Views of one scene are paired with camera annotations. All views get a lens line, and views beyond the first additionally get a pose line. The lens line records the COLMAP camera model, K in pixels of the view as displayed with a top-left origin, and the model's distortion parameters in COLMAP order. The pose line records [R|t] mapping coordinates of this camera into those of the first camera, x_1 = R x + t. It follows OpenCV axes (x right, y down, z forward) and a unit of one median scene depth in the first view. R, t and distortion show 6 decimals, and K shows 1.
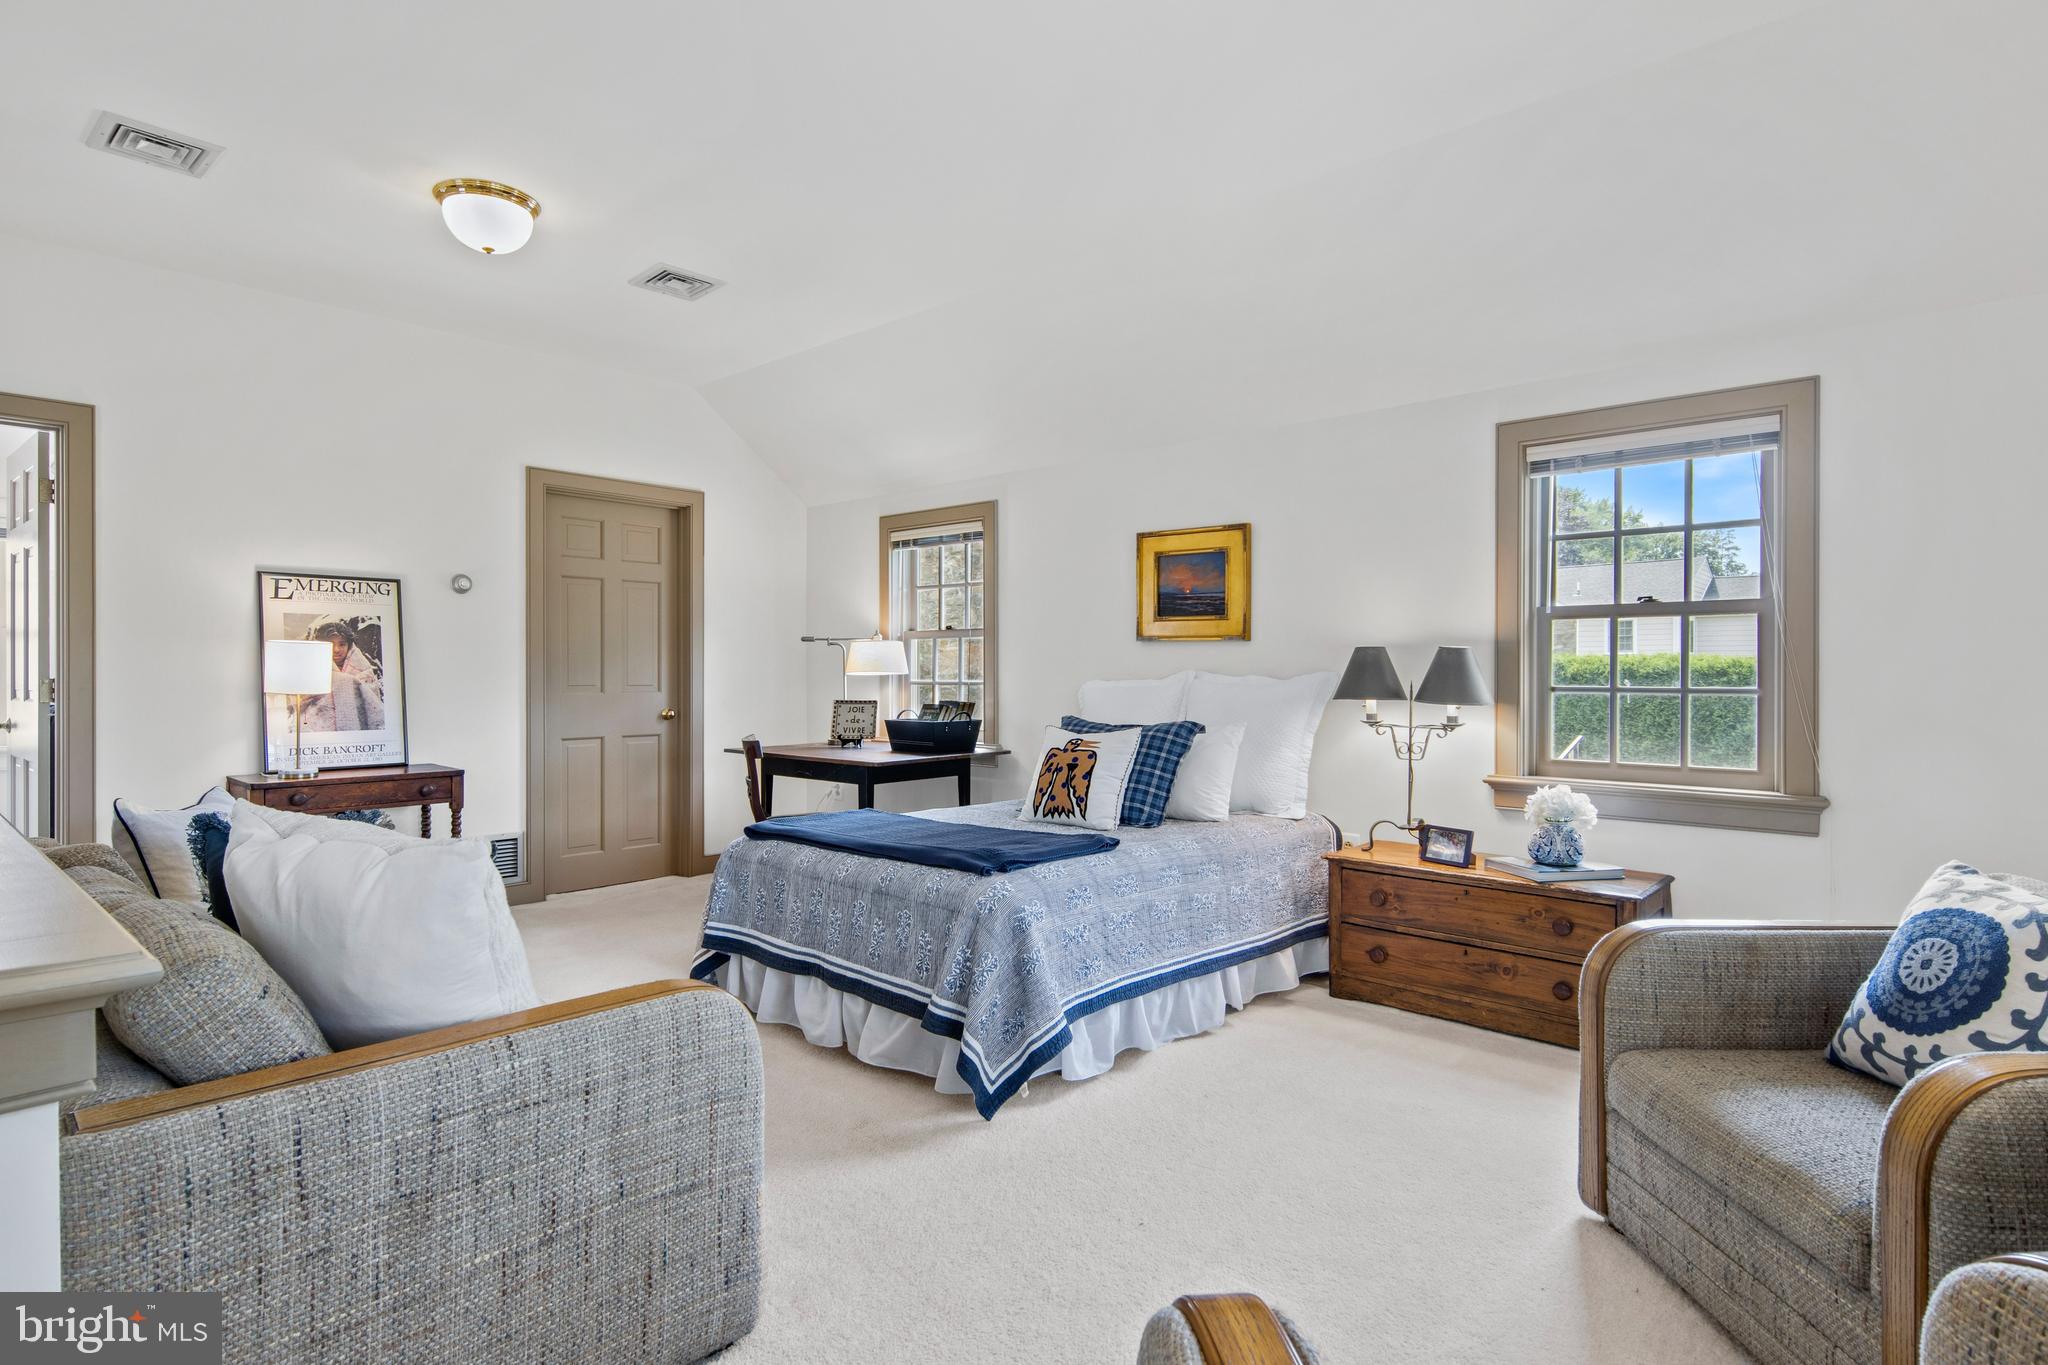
lens RADIAL K [[1063.5, 0, 1019.4], [0, 1063.5, 681.7], [0, 0, 1]] dist [0.005713, -0.002063]
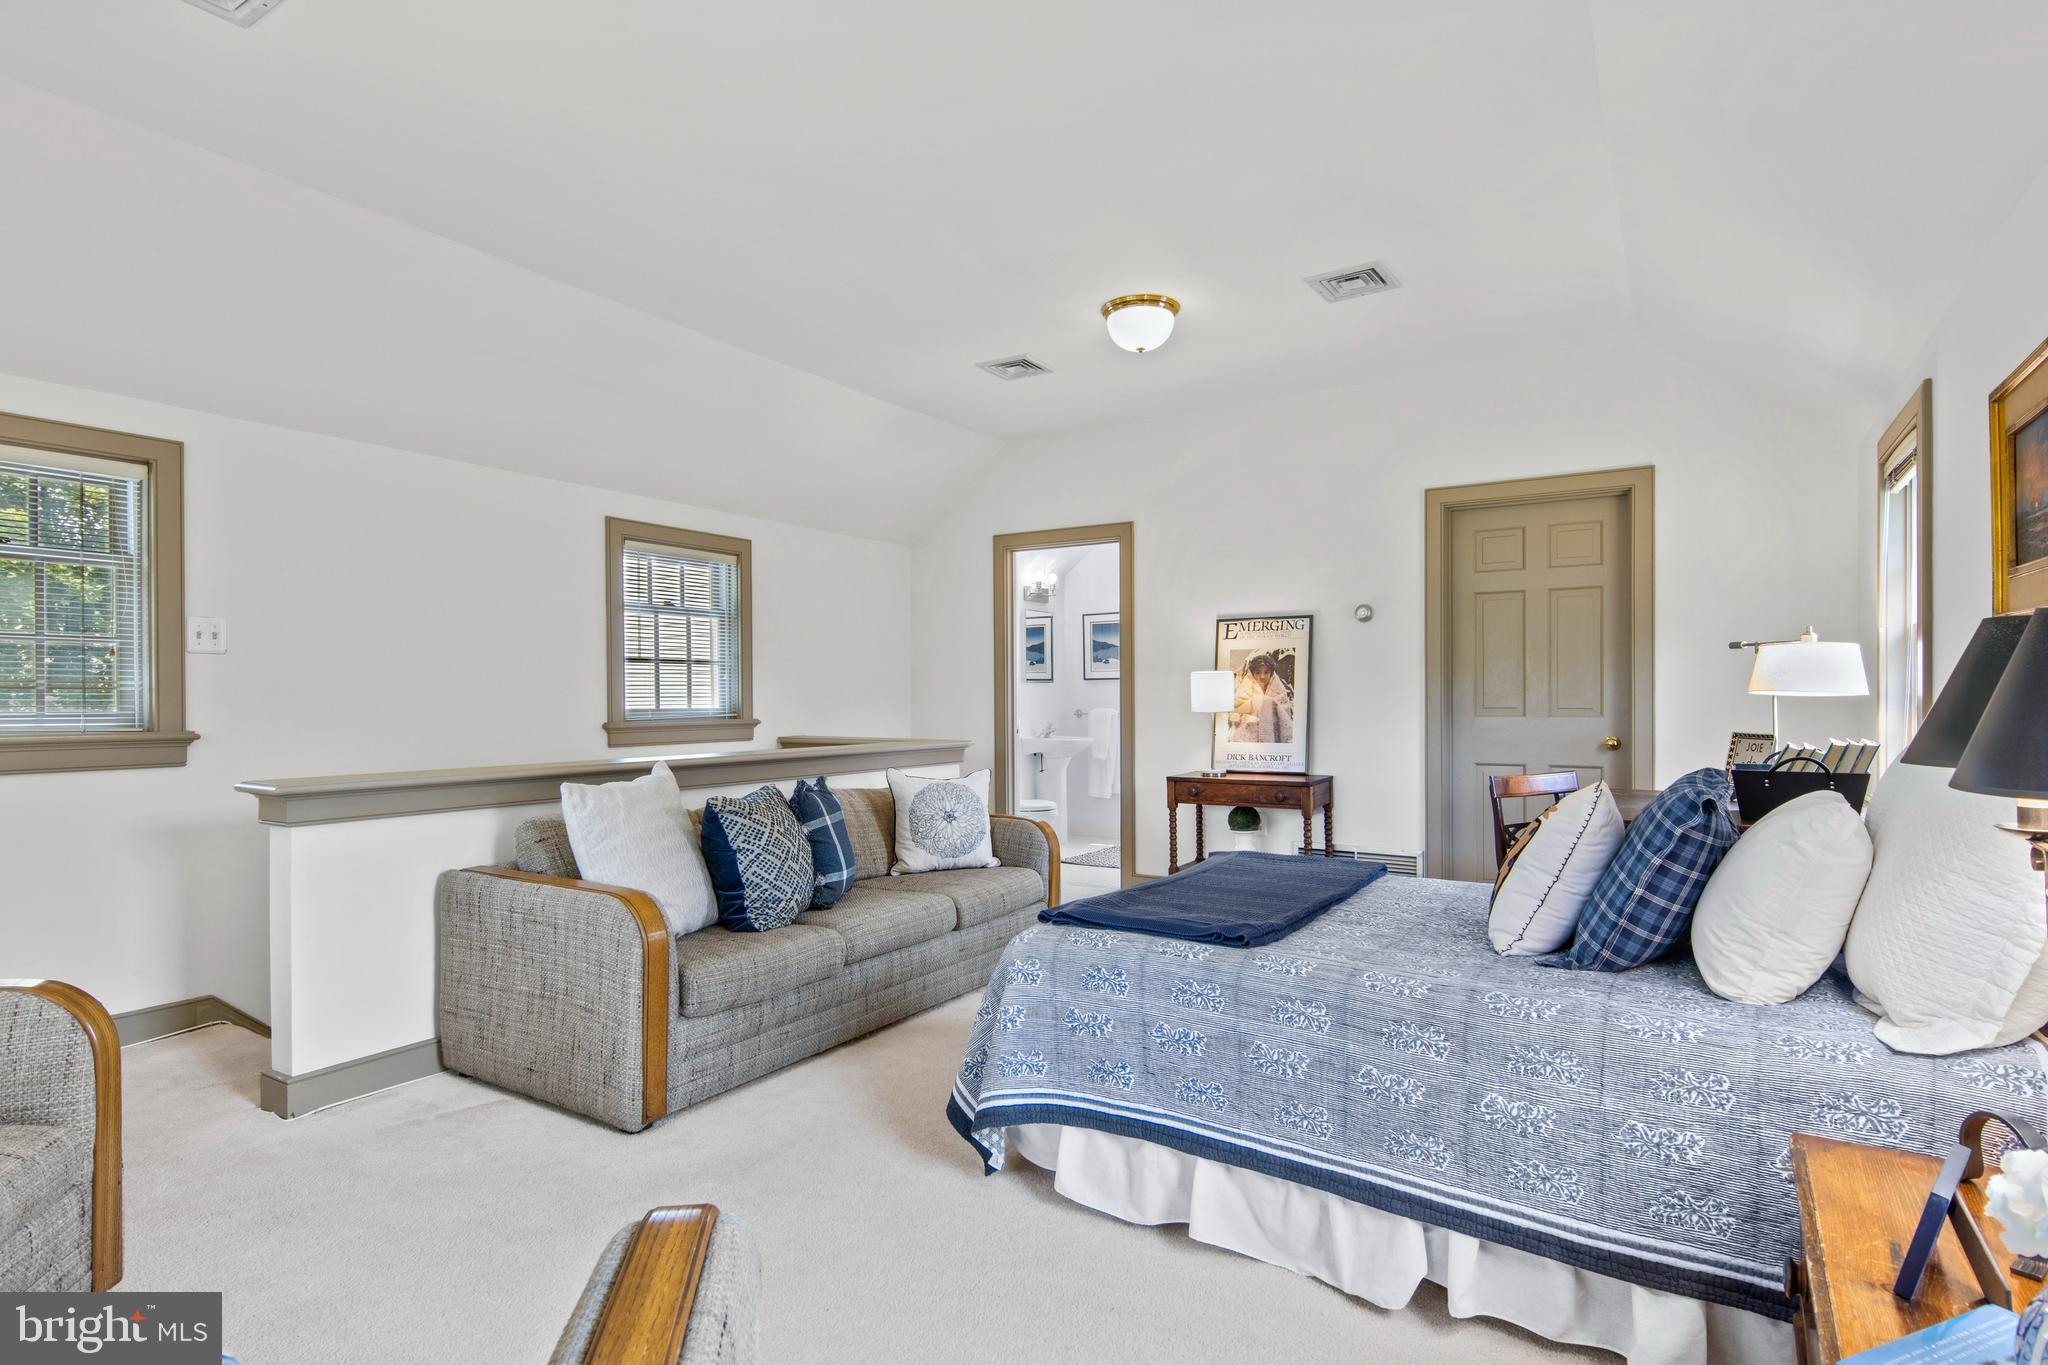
lens RADIAL K [[1063.5, 0, 1014.1], [0, 1063.5, 693.8], [0, 0, 1]] dist [0.005713, -0.002063]
pose [[0.148769, -0.005162, -0.988859, 0.533255], [-0.001094, 0.999985, -0.005385, -0.003396], [0.988871, 0.001883, 0.148761, 0.524731]]
